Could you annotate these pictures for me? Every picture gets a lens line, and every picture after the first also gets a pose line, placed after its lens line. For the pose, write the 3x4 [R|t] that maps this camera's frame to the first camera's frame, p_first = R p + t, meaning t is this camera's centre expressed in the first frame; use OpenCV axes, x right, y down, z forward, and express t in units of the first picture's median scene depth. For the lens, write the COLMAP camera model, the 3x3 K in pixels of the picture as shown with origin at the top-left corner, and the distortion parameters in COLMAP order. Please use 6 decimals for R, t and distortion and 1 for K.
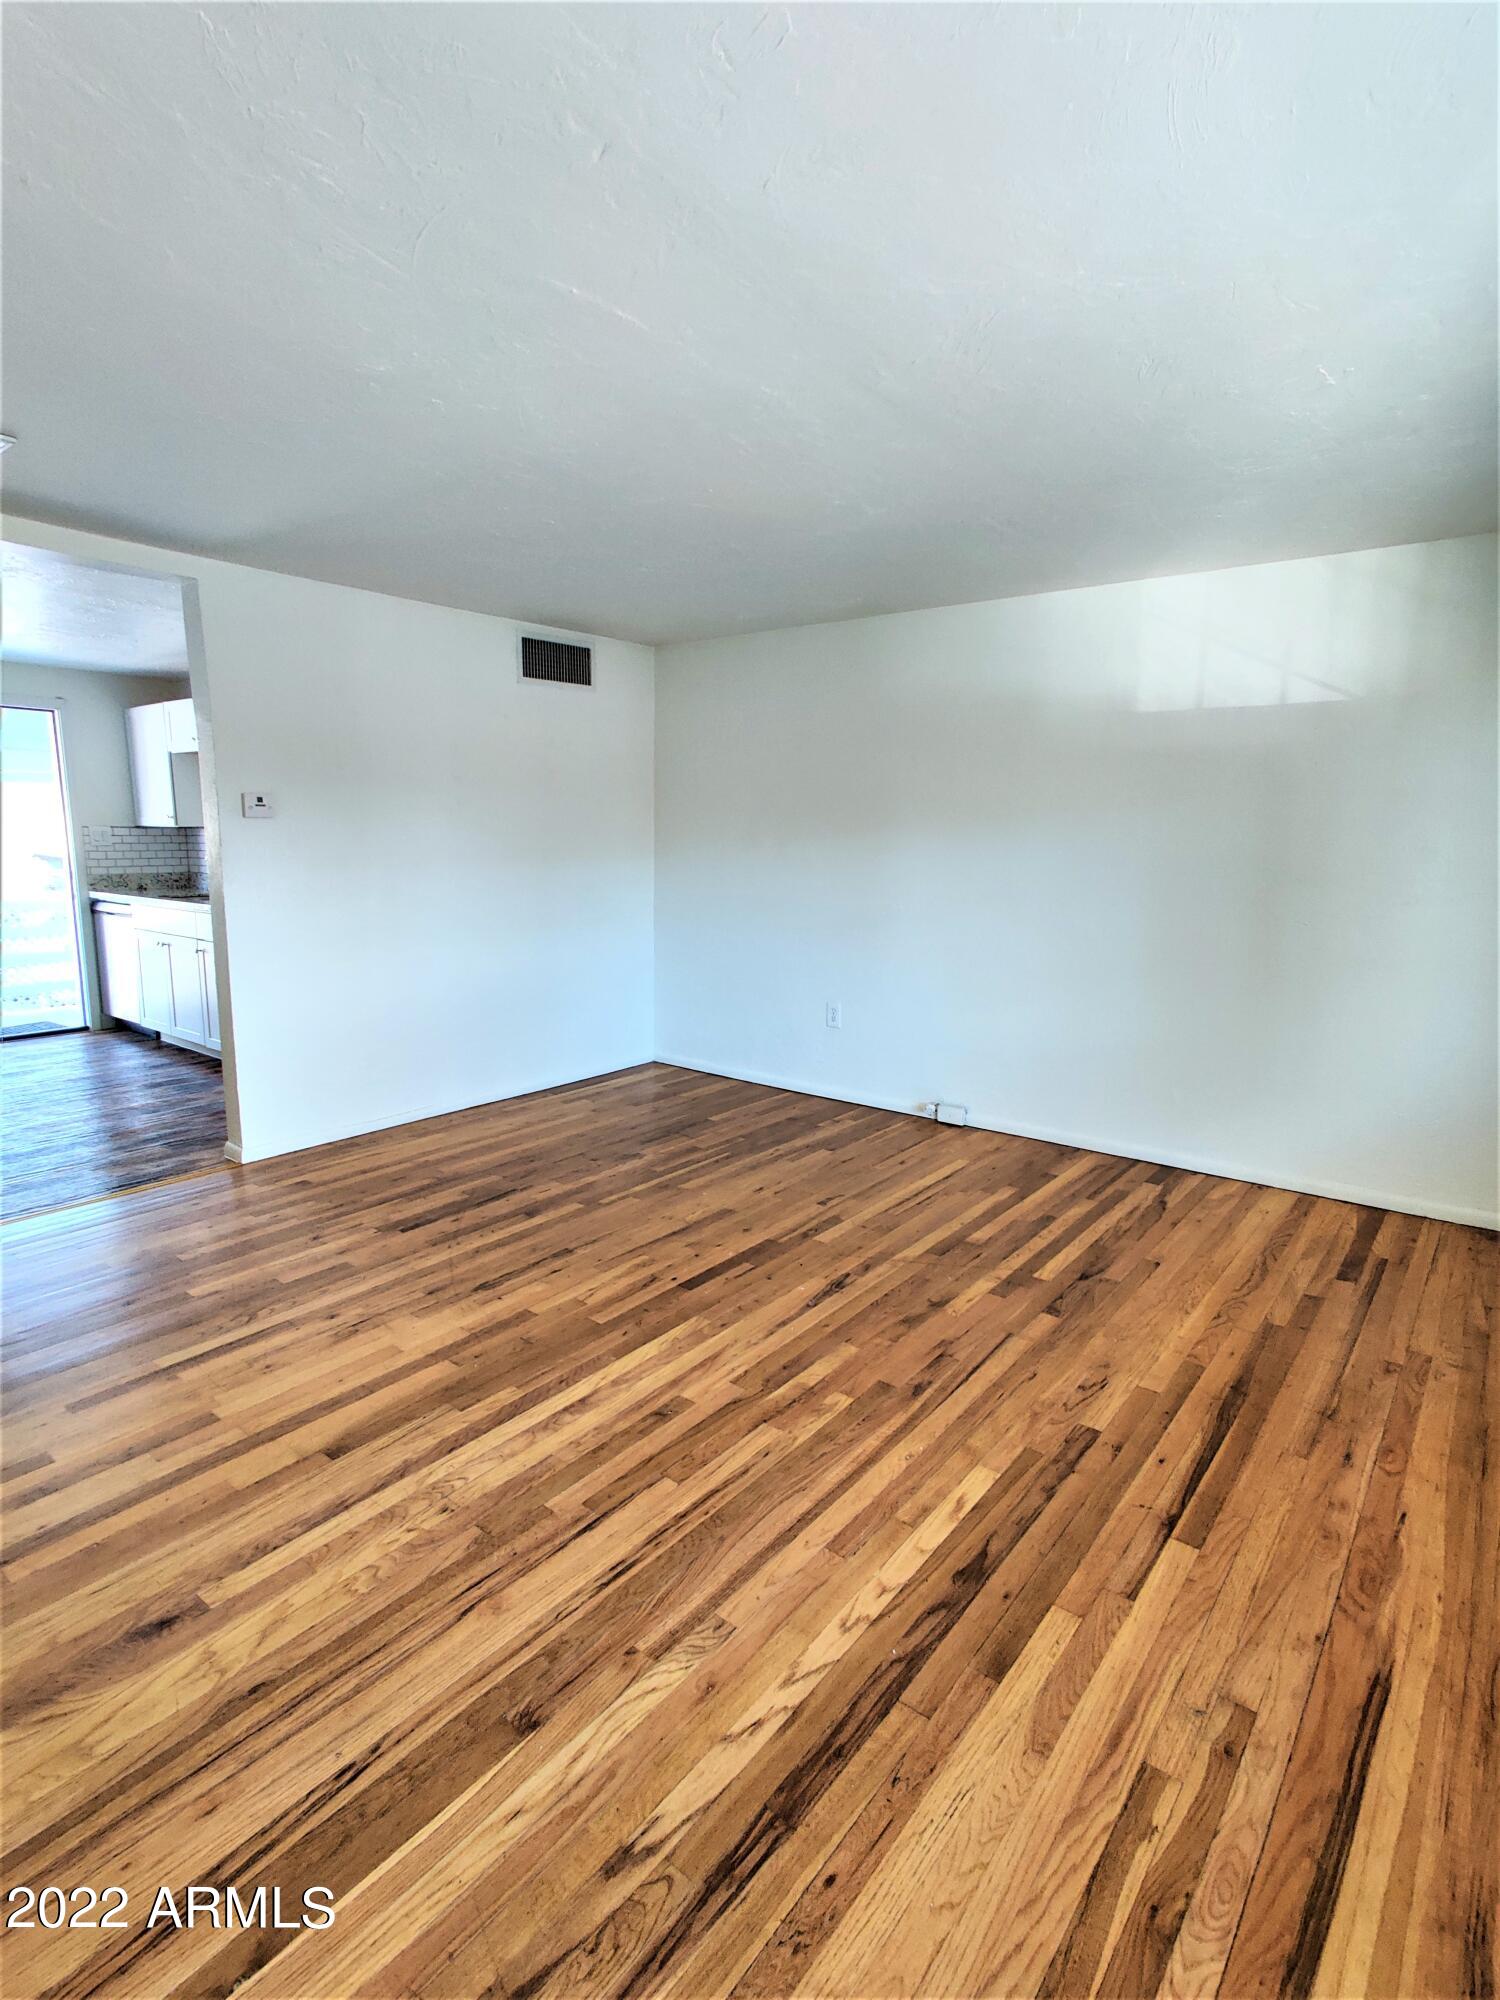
lens RADIAL K [[1016.9, 0, 750.0], [0, 1016.9, 1000.0], [0, 0, 1]] dist [-0.021864, 0.020644]
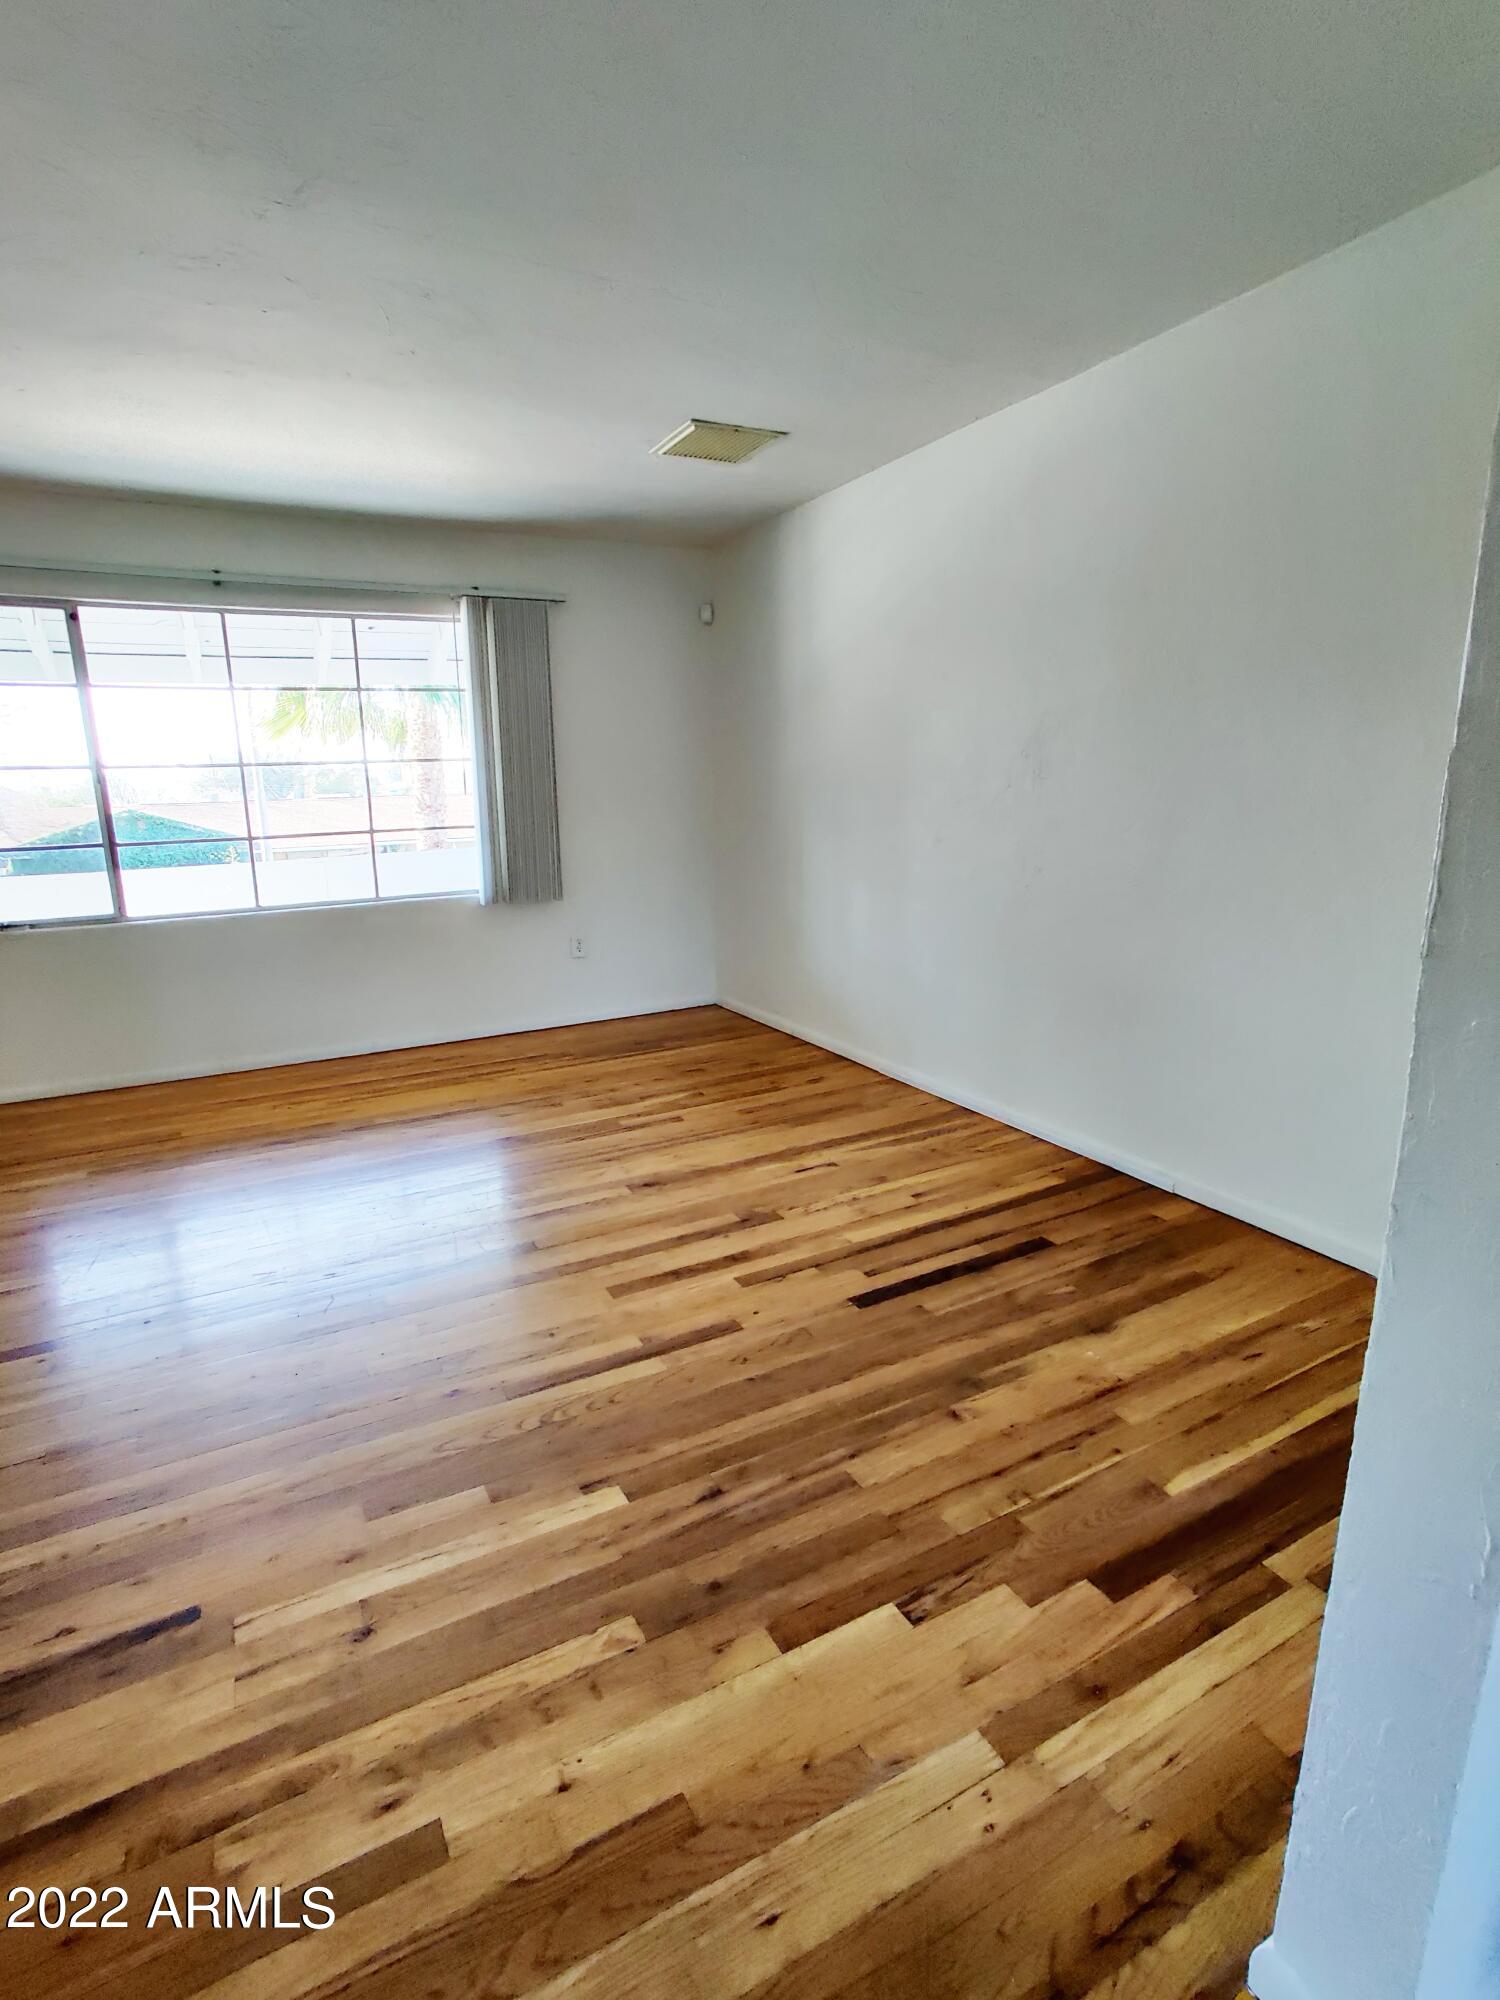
lens RADIAL K [[1016.9, 0, 750.0], [0, 1016.9, 1000.0], [0, 0, 1]] dist [-0.021864, 0.020644]
pose [[-0.916903, -0.068422, 0.393201, -0.755624], [0.088678, 0.925642, 0.367862, -0.177676], [-0.389133, 0.372162, -0.842657, 1.227855]]
